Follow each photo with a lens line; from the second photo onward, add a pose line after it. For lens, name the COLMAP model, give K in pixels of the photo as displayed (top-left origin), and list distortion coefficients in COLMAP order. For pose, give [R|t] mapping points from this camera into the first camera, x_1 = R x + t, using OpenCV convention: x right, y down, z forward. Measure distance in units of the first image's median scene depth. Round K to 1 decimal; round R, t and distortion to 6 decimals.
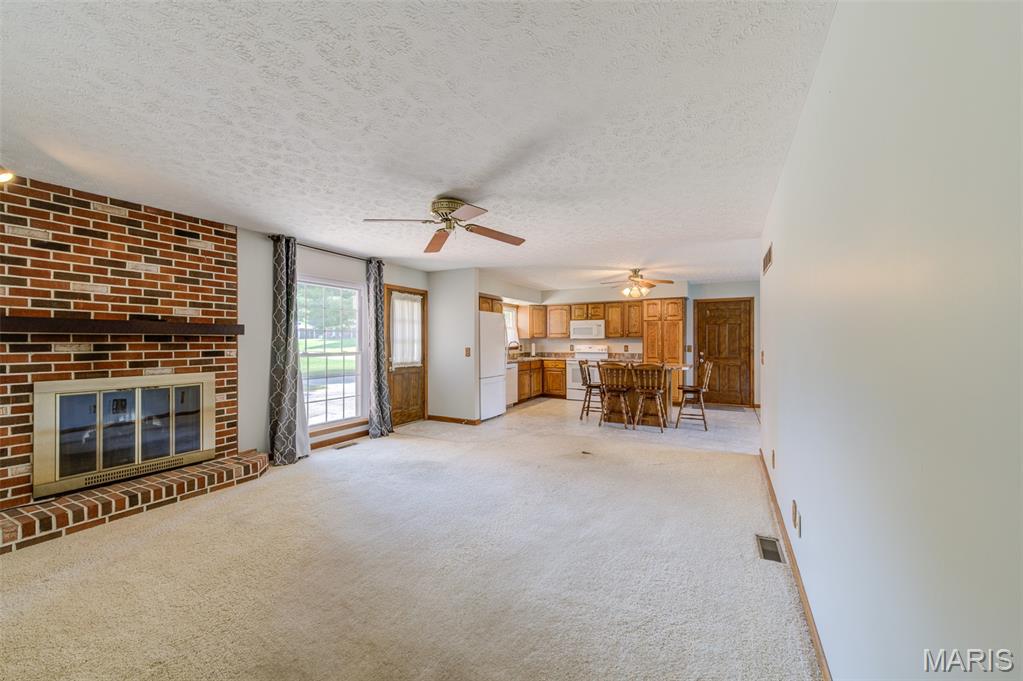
lens RADIAL K [[406.5, 0, 507.1], [0, 406.5, 339.0], [0, 0, 1]] dist [-0.001849, -0.000561]
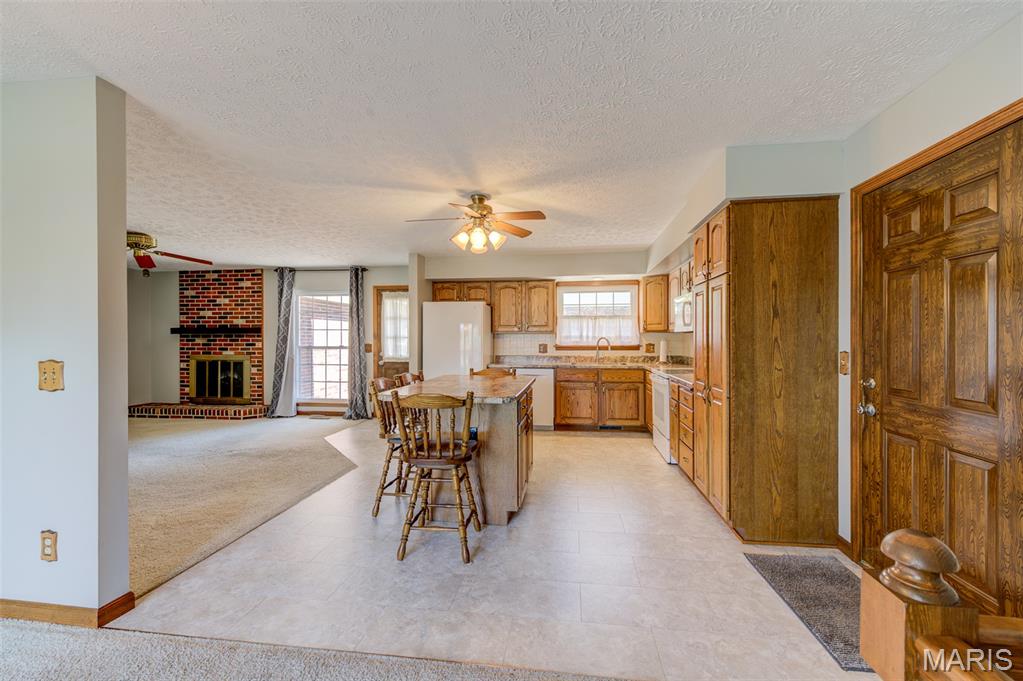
lens RADIAL K [[406.5, 0, 513.4], [0, 406.5, 340.6], [0, 0, 1]] dist [-0.001849, -0.000561]
pose [[0.359706, 0.007879, -0.933032, 1.265528], [0.006736, 0.999916, 0.011041, 0.006398], [0.933041, -0.010256, 0.359623, 1.365945]]
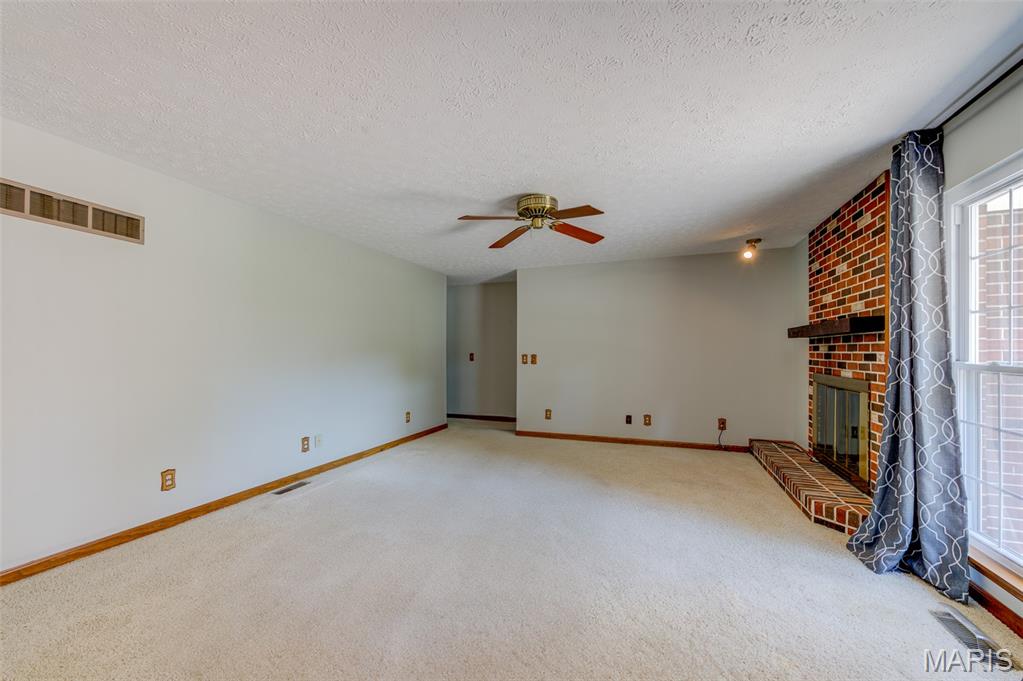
lens RADIAL K [[406.5, 0, 504.7], [0, 406.5, 349.0], [0, 0, 1]] dist [-0.001849, -0.000561]
pose [[-0.991151, 0.003940, -0.132683, 0.052516], [0.005481, 0.999922, -0.011253, 0.024273], [0.132629, -0.011881, -0.991095, 1.588236]]
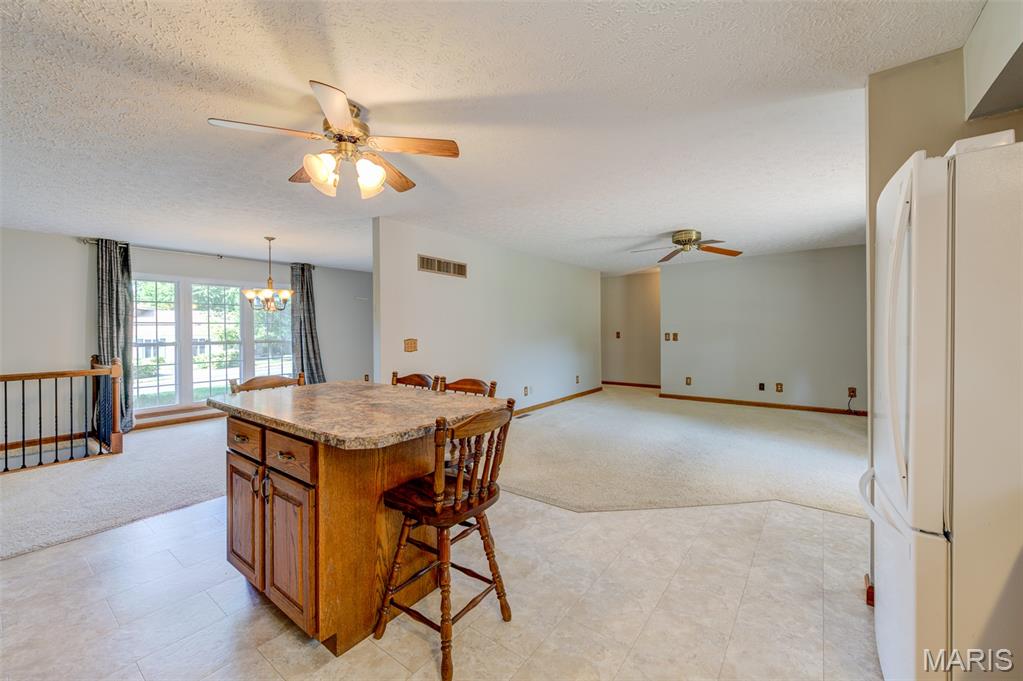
lens RADIAL K [[406.5, 0, 502.6], [0, 406.5, 329.8], [0, 0, 1]] dist [-0.001849, -0.000561]
pose [[-0.986775, 0.012731, 0.161594, 0.224632], [0.011915, 0.999911, -0.006022, 0.014617], [-0.161657, -0.004017, -0.986839, 2.076263]]
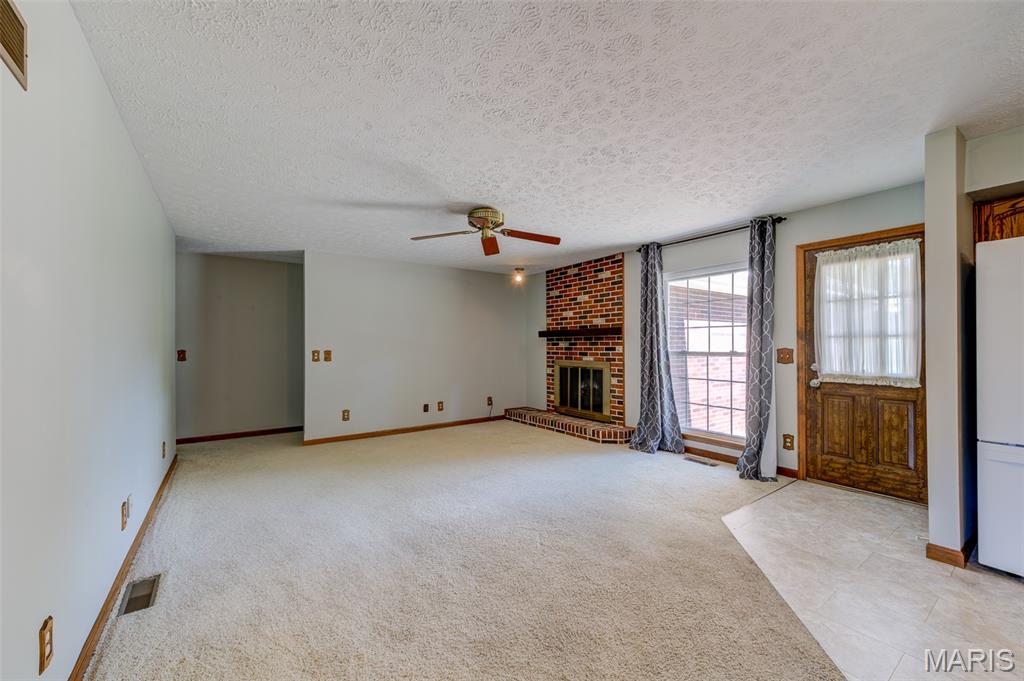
lens RADIAL K [[399.5, 0, 517.7], [0, 399.5, 343.3], [0, 0, 1]] dist [0.007180, -0.002570]
pose [[-0.433908, -0.000556, -0.900957, 0.642656], [0.011810, 0.999910, -0.006305, 0.020163], [0.900880, -0.013376, -0.433863, 1.255684]]
